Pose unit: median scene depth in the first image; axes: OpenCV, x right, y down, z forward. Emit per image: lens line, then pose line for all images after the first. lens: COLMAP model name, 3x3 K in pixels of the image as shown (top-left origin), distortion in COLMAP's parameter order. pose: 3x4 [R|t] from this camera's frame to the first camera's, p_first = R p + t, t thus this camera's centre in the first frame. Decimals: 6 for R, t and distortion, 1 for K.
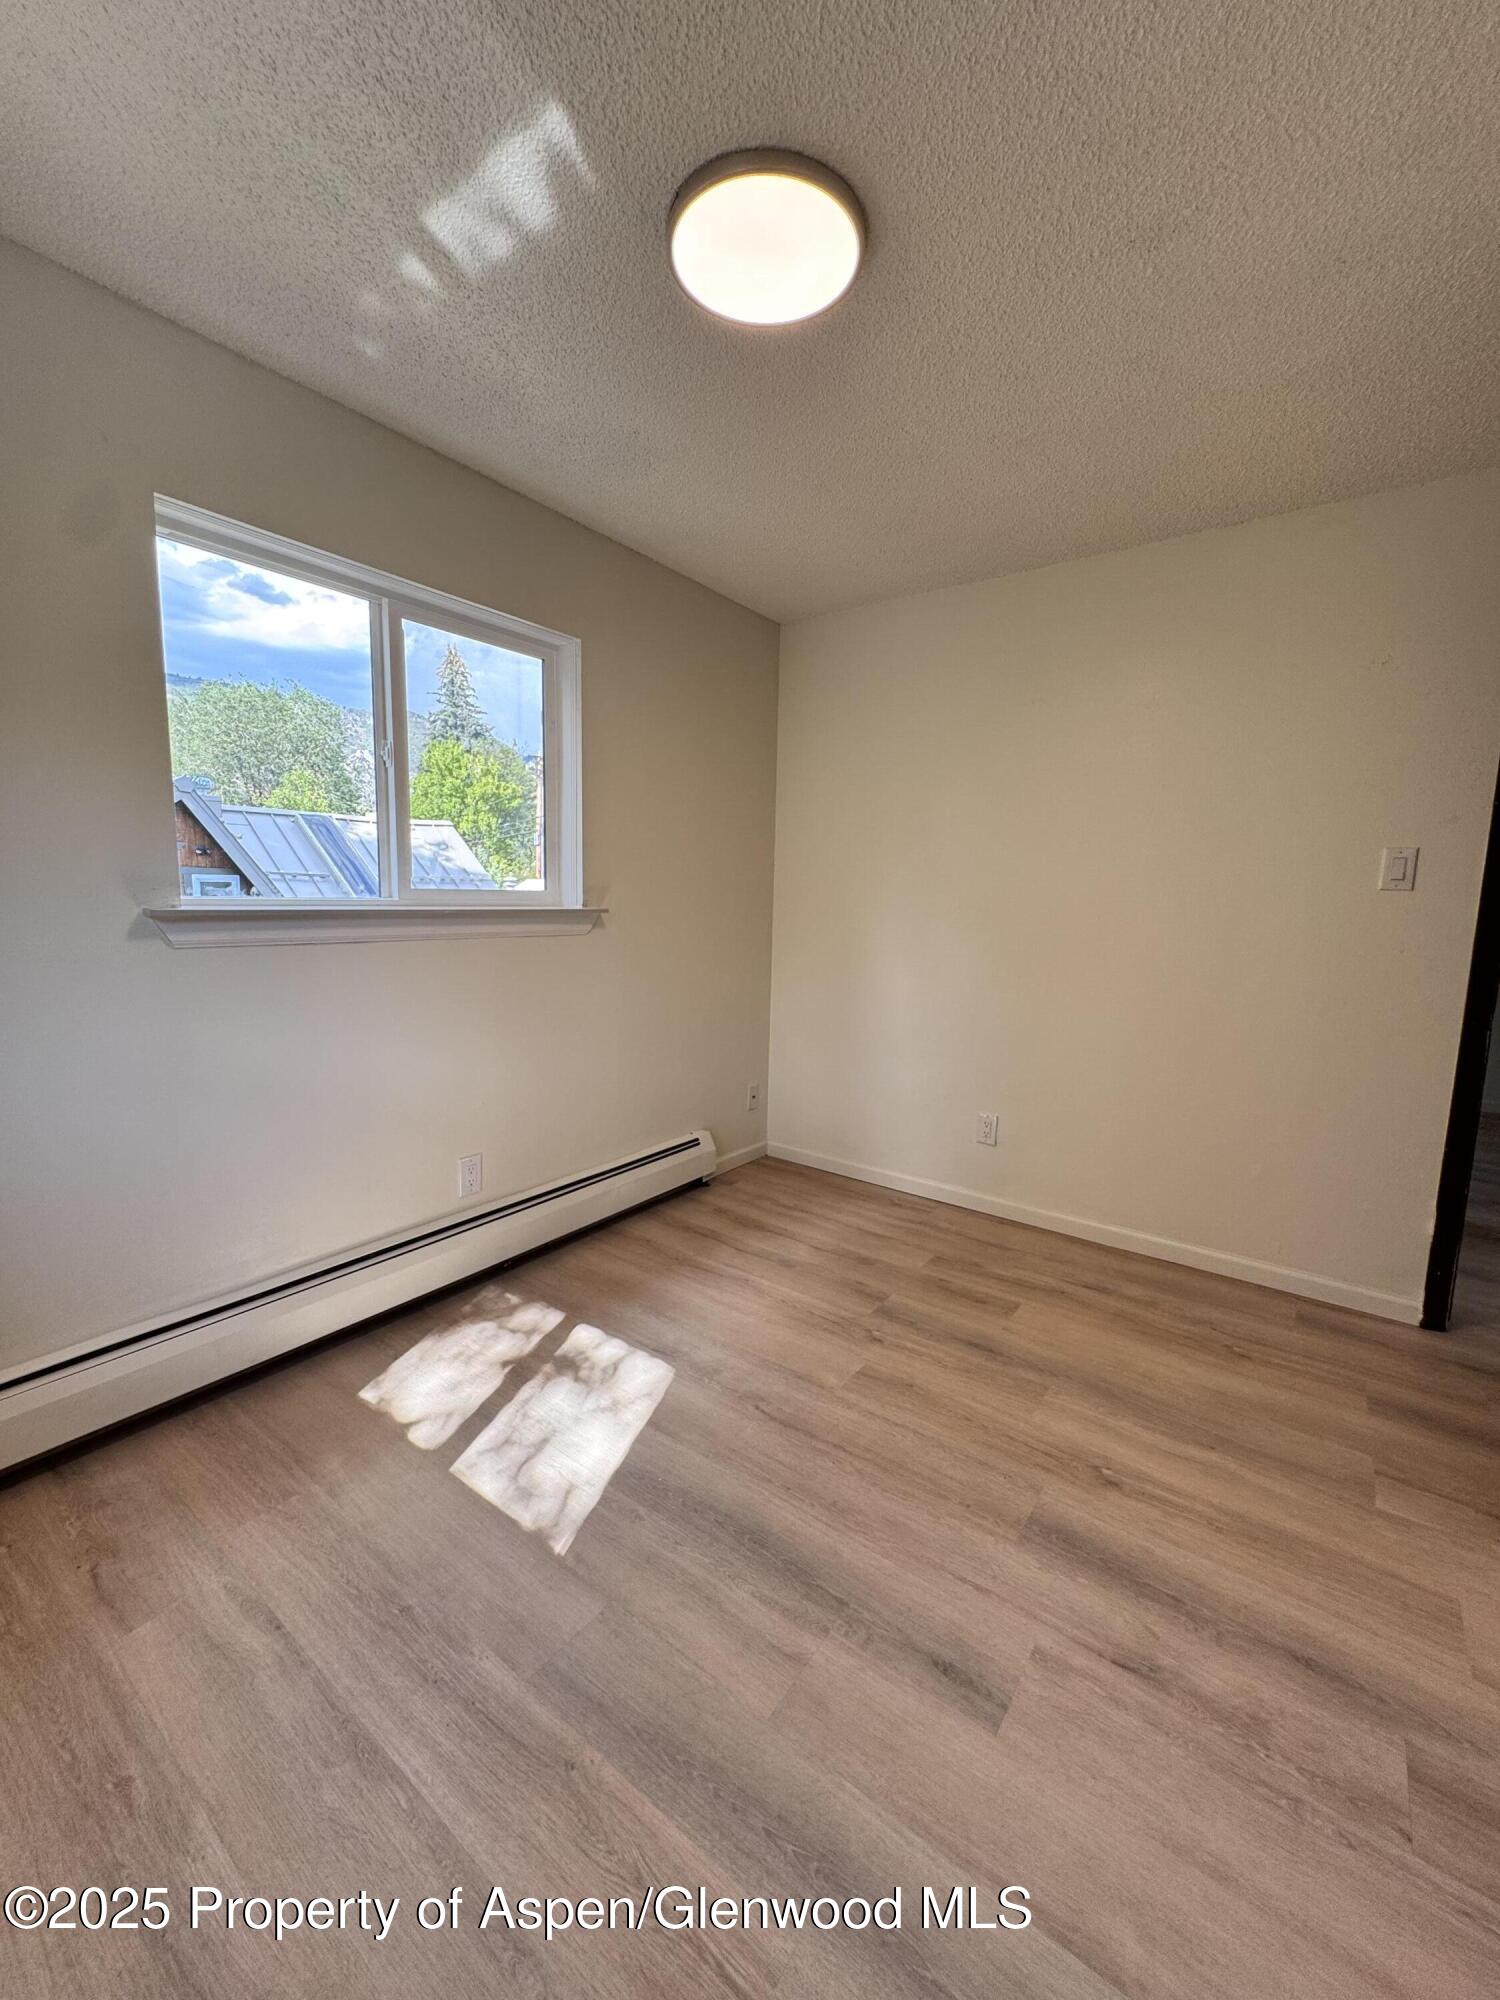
lens RADIAL K [[798.9, 0, 750.0], [0, 798.9, 1000.0], [0, 0, 1]] dist [0.001548, 0.000118]
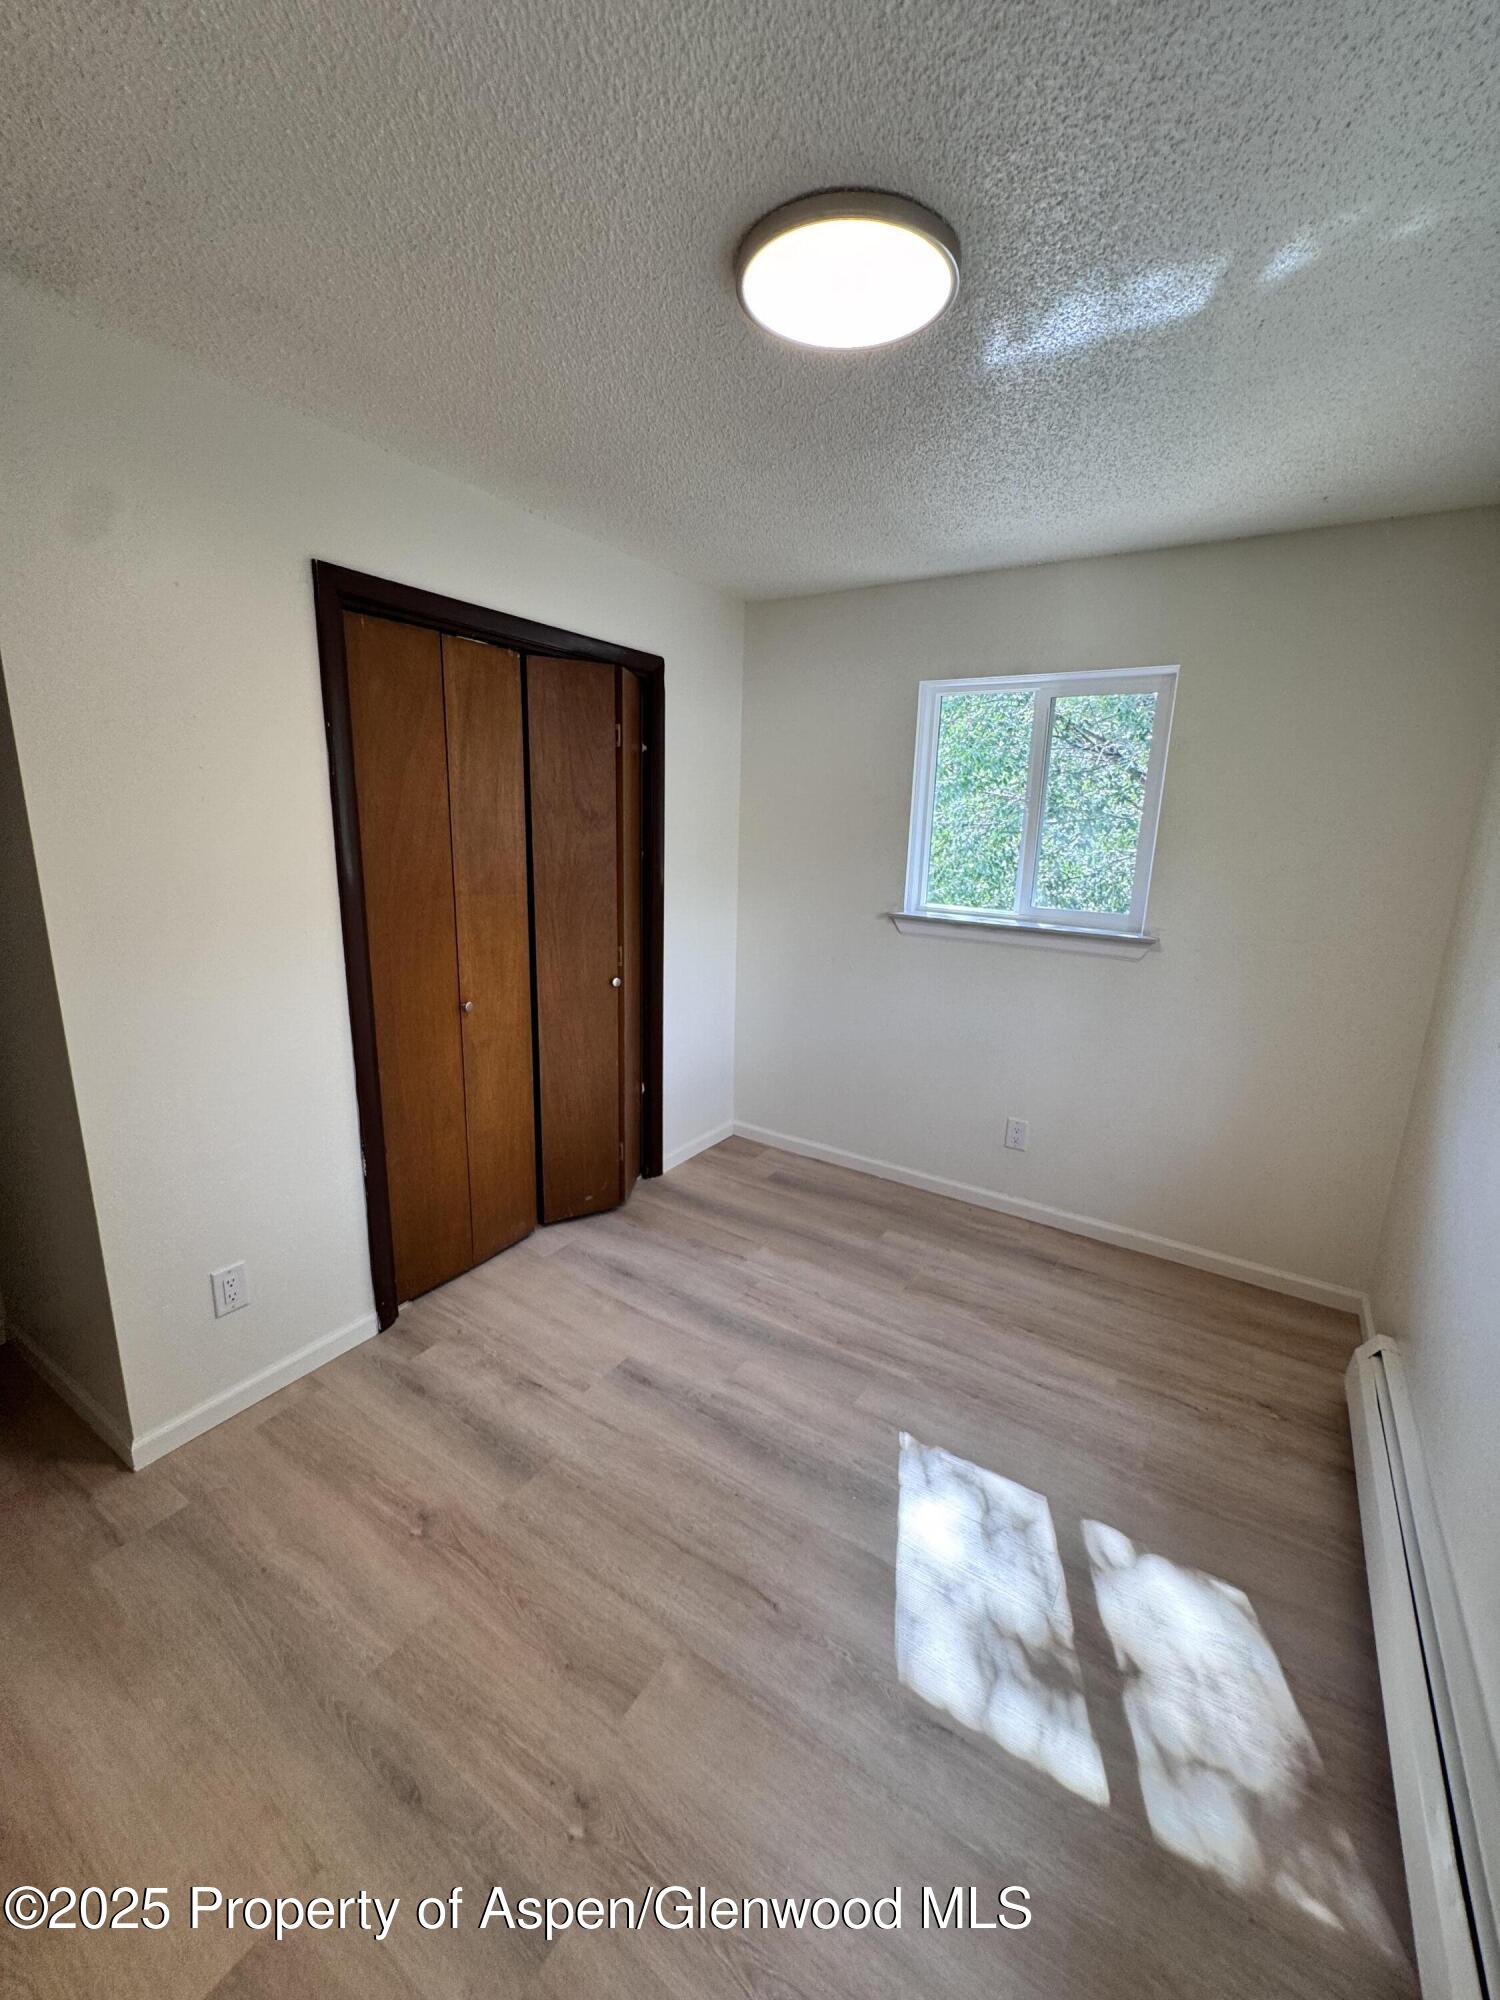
lens RADIAL K [[798.9, 0, 750.0], [0, 798.9, 1000.0], [0, 0, 1]] dist [0.001548, 0.000118]
pose [[-0.995968, -0.039062, -0.080758, 0.150706], [-0.065066, 0.934284, 0.350541, -0.429599], [0.061758, 0.354383, -0.933059, 1.846942]]
